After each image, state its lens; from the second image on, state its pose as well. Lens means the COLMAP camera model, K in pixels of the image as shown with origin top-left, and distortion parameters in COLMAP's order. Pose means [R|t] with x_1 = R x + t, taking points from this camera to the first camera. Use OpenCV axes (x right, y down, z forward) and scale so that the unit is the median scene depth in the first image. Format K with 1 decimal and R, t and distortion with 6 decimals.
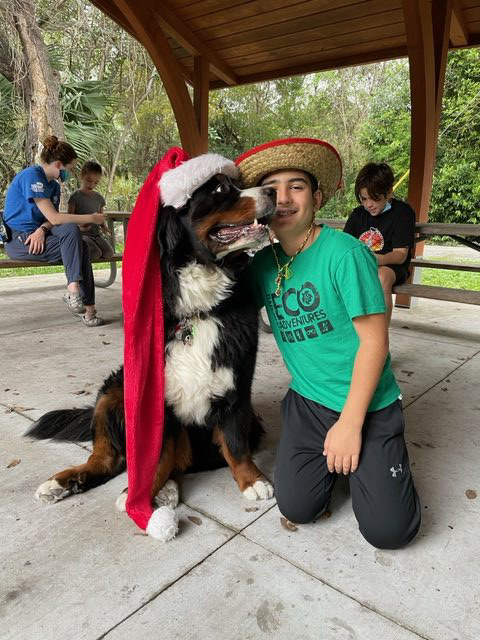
lens RADIAL K [[486.4, 0, 242.5], [0, 486.4, 327.2], [0, 0, 1]] dist [0.080306, -0.109086]
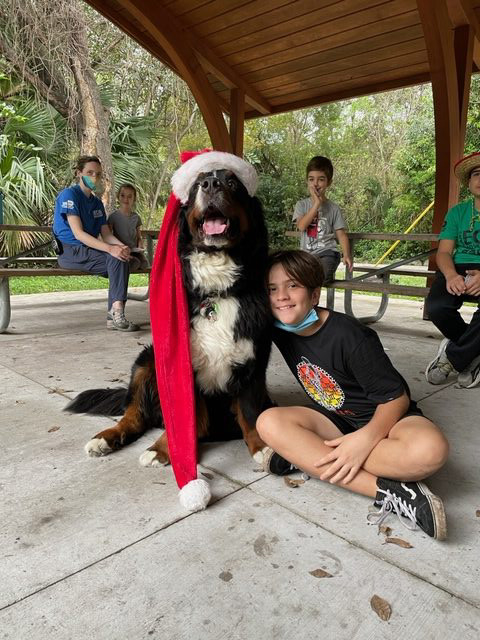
lens RADIAL K [[486.4, 0, 236.4], [0, 486.4, 319.6], [0, 0, 1]] dist [0.080306, -0.109086]
pose [[0.995845, 0.009996, -0.090518, 0.030977], [-0.016387, 0.997403, -0.070130, 0.054133], [0.089582, 0.071322, 0.993423, -0.059175]]
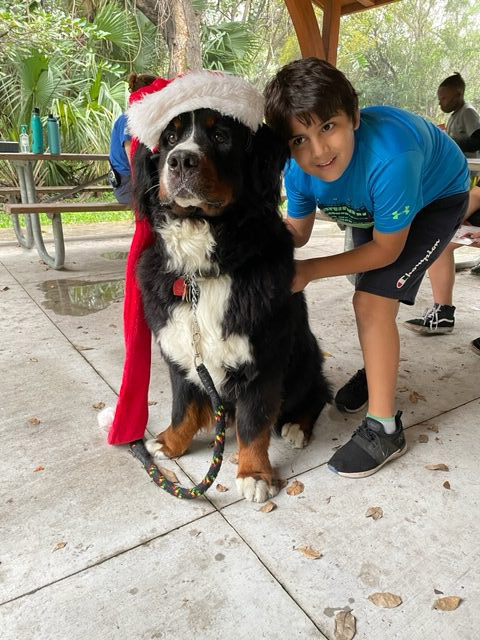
lens RADIAL K [[486.4, 0, 236.0], [0, 486.4, 316.0], [0, 0, 1]] dist [0.080306, -0.109086]
pose [[0.952432, 0.081286, -0.293711, 0.118982], [-0.055148, 0.993832, 0.096214, -0.014241], [0.299720, -0.075440, 0.951040, 0.074252]]
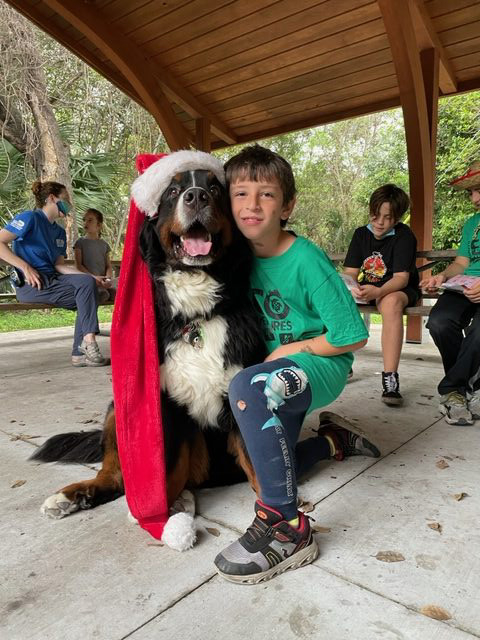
lens RADIAL K [[486.4, 0, 236.3], [0, 486.4, 325.8], [0, 0, 1]] dist [0.080306, -0.109086]
pose [[0.999219, -0.034202, -0.019794, -0.010861], [0.031333, 0.990948, -0.130542, 0.063336], [0.024080, 0.129820, 0.991245, 0.020545]]
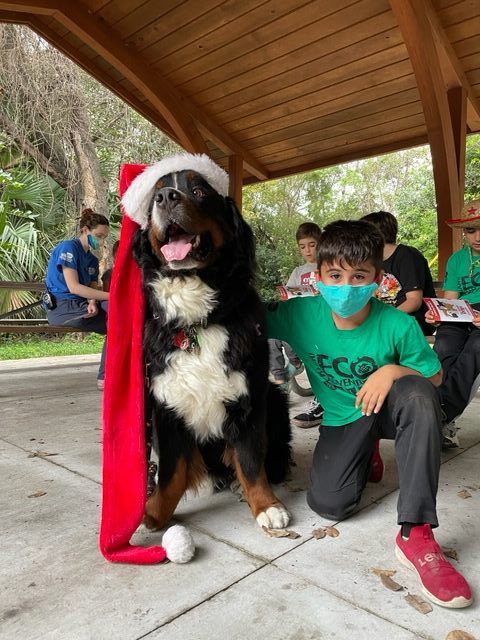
lens RADIAL K [[486.4, 0, 247.7], [0, 486.4, 324.5], [0, 0, 1]] dist [0.080306, -0.109086]
pose [[0.998064, -0.015847, -0.060144, 0.005967], [0.003232, 0.978906, -0.204285, 0.081957], [0.062113, 0.203695, 0.977062, 0.023285]]
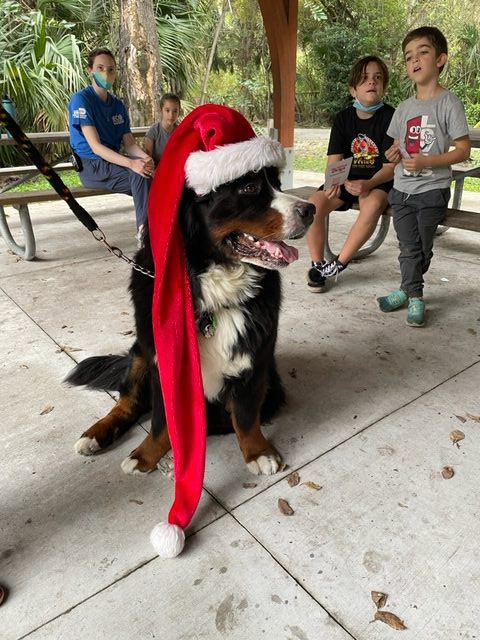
lens RADIAL K [[486.4, 0, 240.6], [0, 486.4, 321.7], [0, 0, 1]] dist [0.080306, -0.109086]
pose [[0.974517, 0.043583, -0.220039, 0.097294], [-0.001629, 0.982292, 0.187348, -0.064170], [0.224307, -0.182215, 0.957332, 0.058477]]
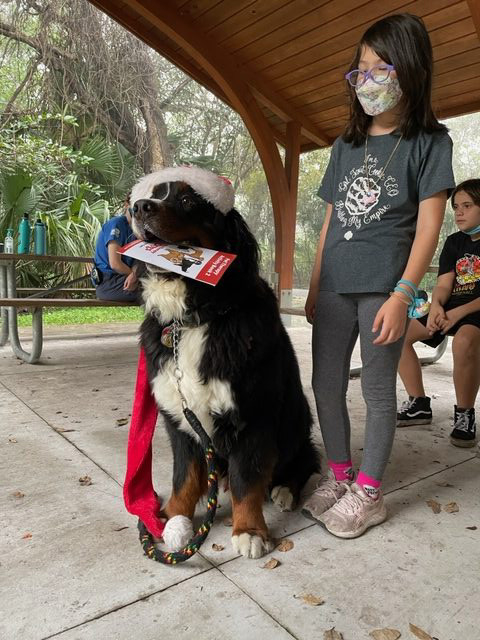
lens RADIAL K [[486.4, 0, 247.6], [0, 486.4, 318.4], [0, 0, 1]] dist [0.080306, -0.109086]
pose [[0.976908, 0.023829, -0.212328, 0.105118], [-0.053522, 0.989369, -0.135216, 0.037529], [0.206849, 0.143458, 0.967798, 0.027276]]
